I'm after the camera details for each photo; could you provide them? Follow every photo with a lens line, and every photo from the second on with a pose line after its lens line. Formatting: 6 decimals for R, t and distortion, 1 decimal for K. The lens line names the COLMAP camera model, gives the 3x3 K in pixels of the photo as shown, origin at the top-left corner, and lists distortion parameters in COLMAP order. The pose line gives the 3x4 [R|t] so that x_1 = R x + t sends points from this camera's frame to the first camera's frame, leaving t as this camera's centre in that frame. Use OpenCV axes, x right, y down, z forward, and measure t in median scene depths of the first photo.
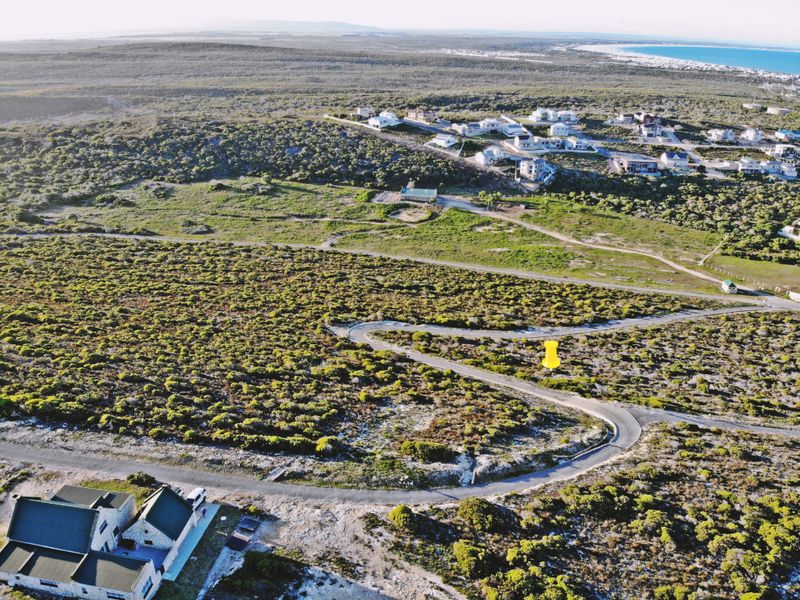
lens RADIAL K [[594.1, 0, 400.4], [0, 594.1, 320.5], [0, 0, 1]] dist [0.080618, -0.192968]
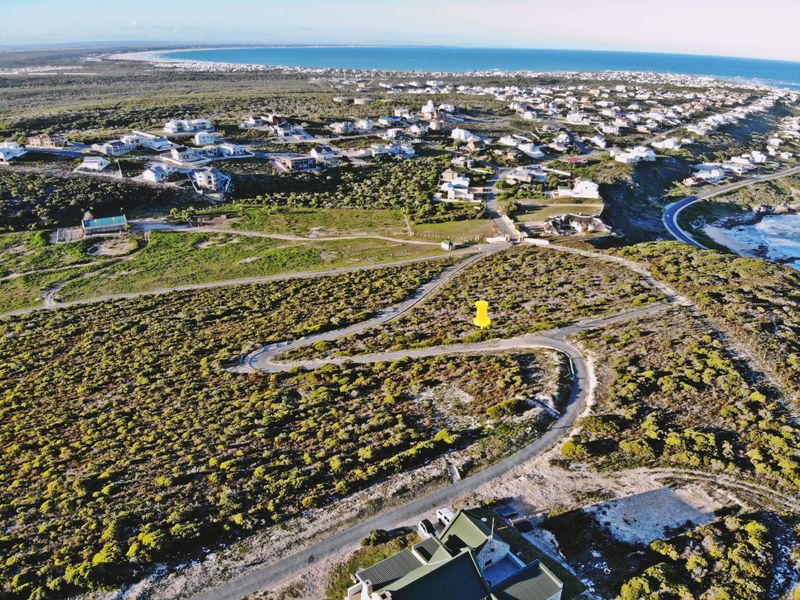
lens RADIAL K [[594.1, 0, 400.4], [0, 594.1, 320.5], [0, 0, 1]] dist [0.080618, -0.192968]
pose [[0.762506, -0.279285, 0.583596, -0.176661], [0.284022, 0.954961, 0.085913, -0.025589], [-0.581305, 0.100245, 0.807487, 0.041116]]
